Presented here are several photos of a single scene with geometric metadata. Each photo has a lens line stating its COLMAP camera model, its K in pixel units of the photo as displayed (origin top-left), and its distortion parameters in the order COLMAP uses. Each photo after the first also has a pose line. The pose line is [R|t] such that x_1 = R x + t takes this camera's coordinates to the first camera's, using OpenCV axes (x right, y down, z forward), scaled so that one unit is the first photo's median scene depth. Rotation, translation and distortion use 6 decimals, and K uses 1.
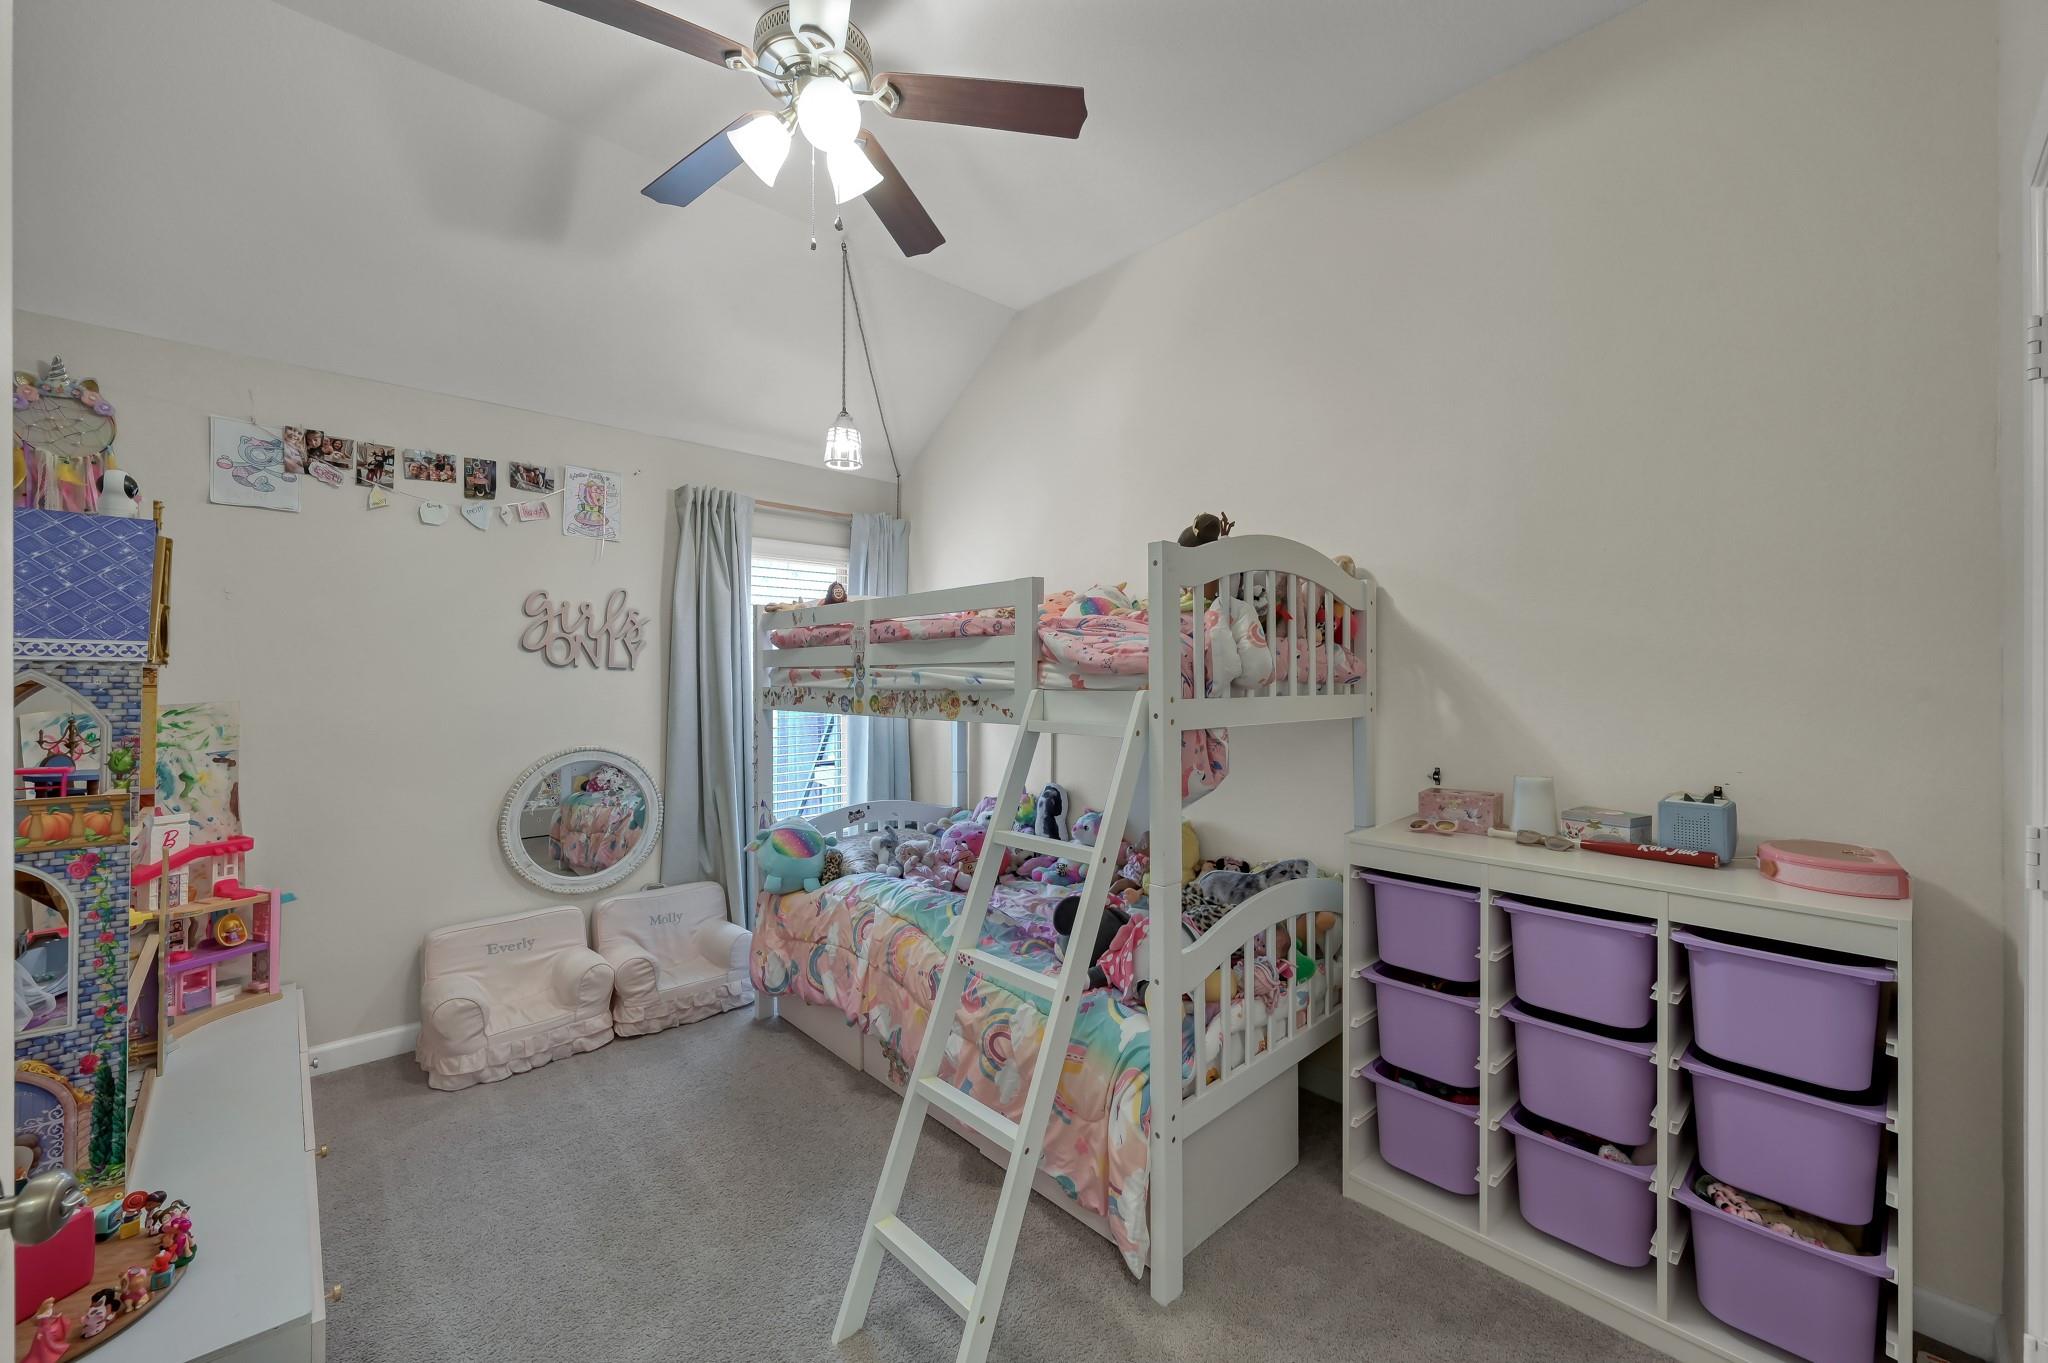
lens RADIAL K [[804.8, 0, 1024.9], [0, 804.8, 678.2], [0, 0, 1]] dist [-0.001193, 0.000317]
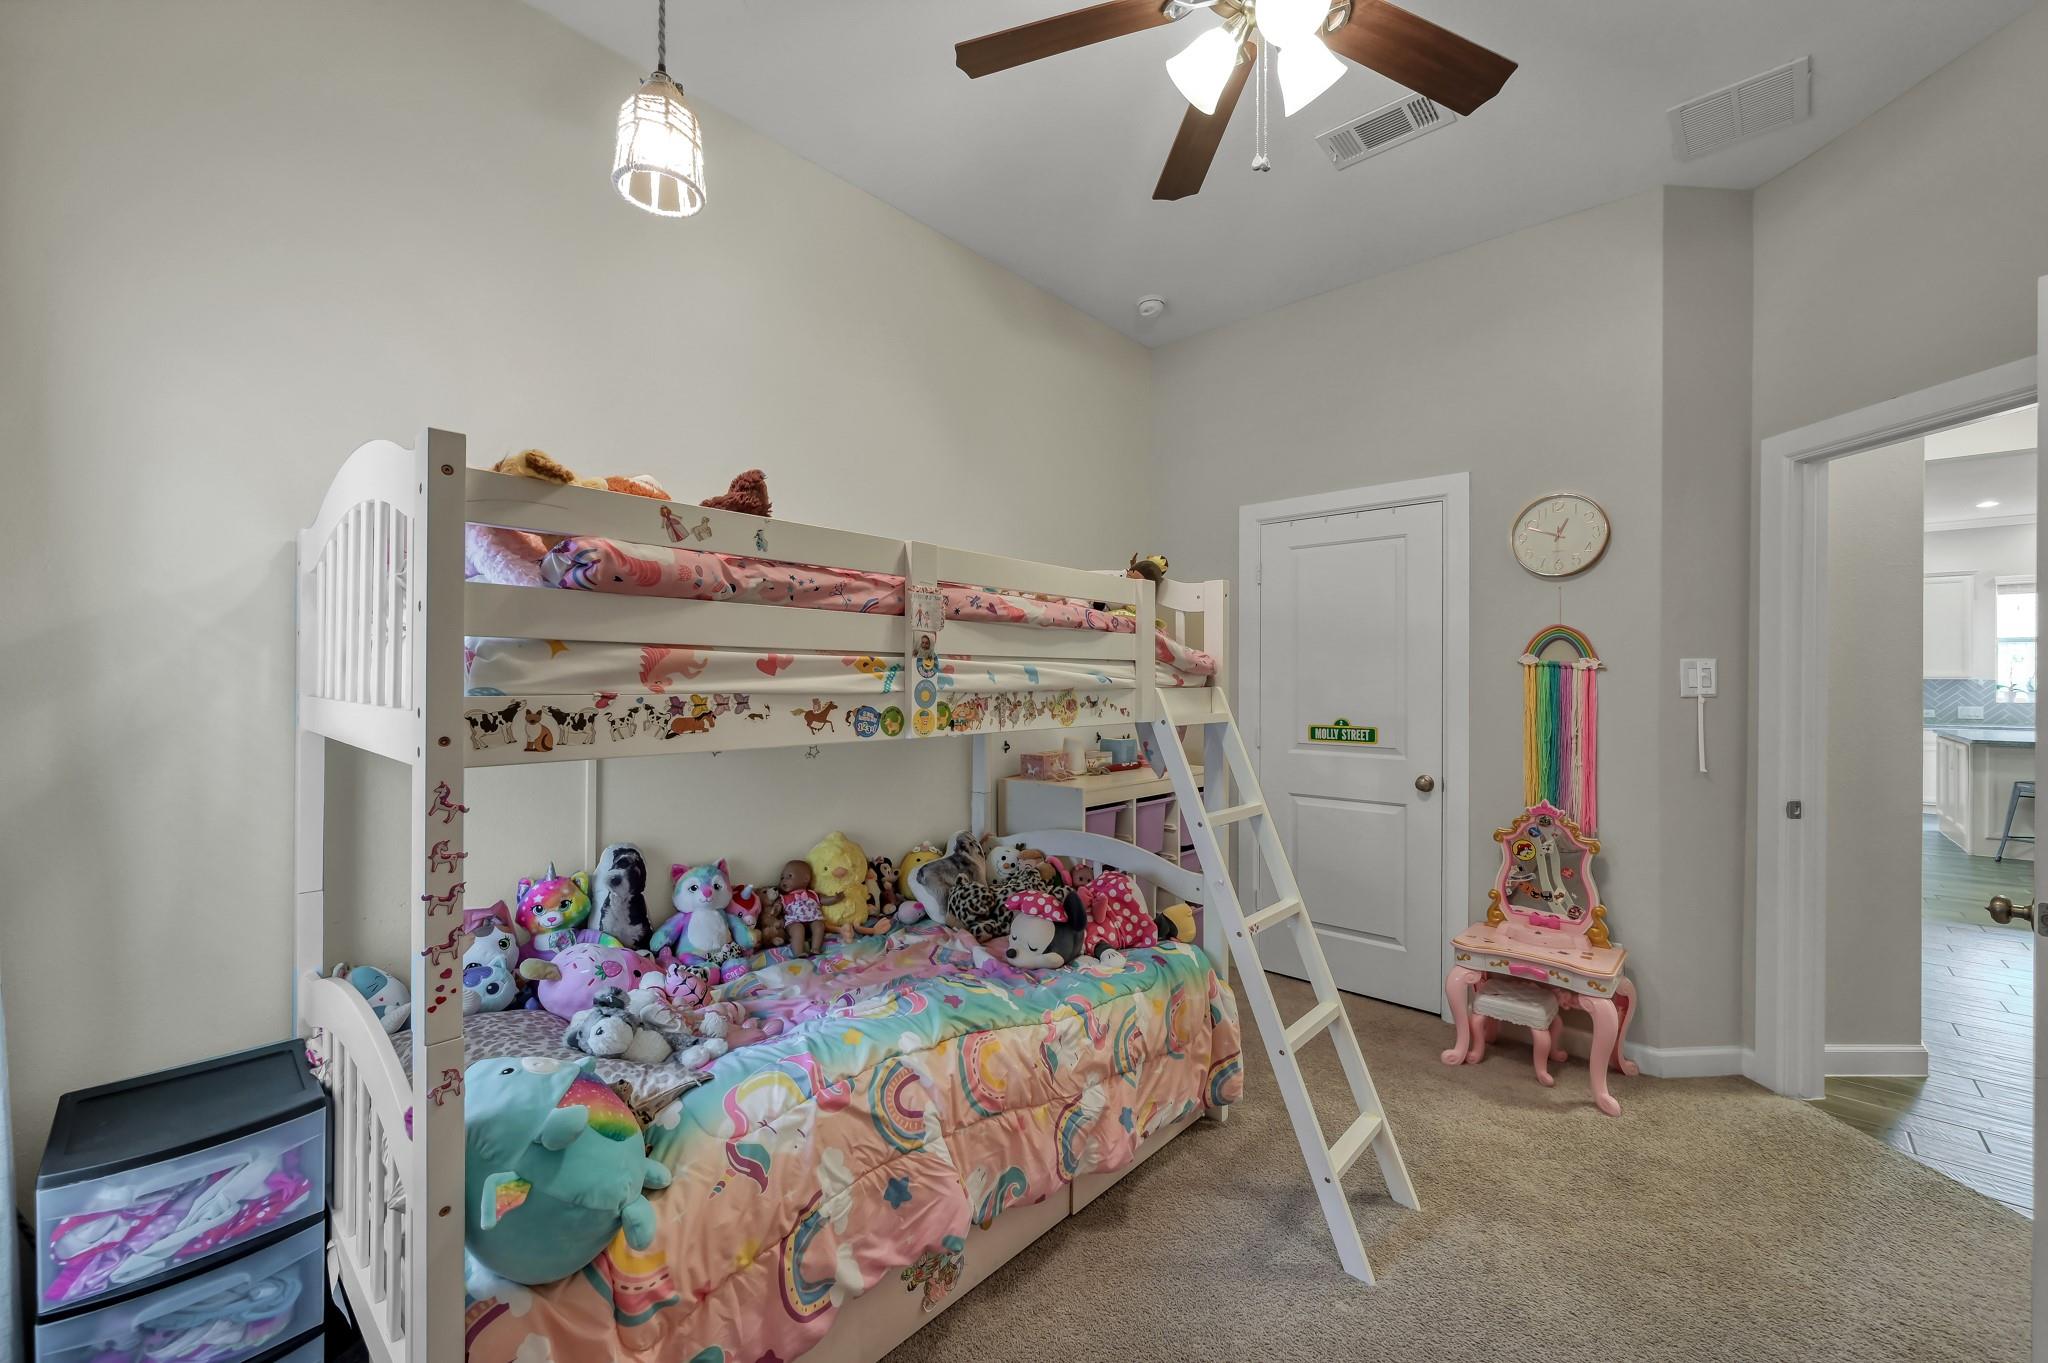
lens RADIAL K [[804.8, 0, 1024.9], [0, 804.8, 678.2], [0, 0, 1]] dist [-0.001193, 0.000317]
pose [[-0.099111, -0.000762, 0.995076, -0.835175], [-0.007101, 0.999975, 0.000059, 0.002102], [-0.995051, -0.007061, -0.099113, 1.028334]]
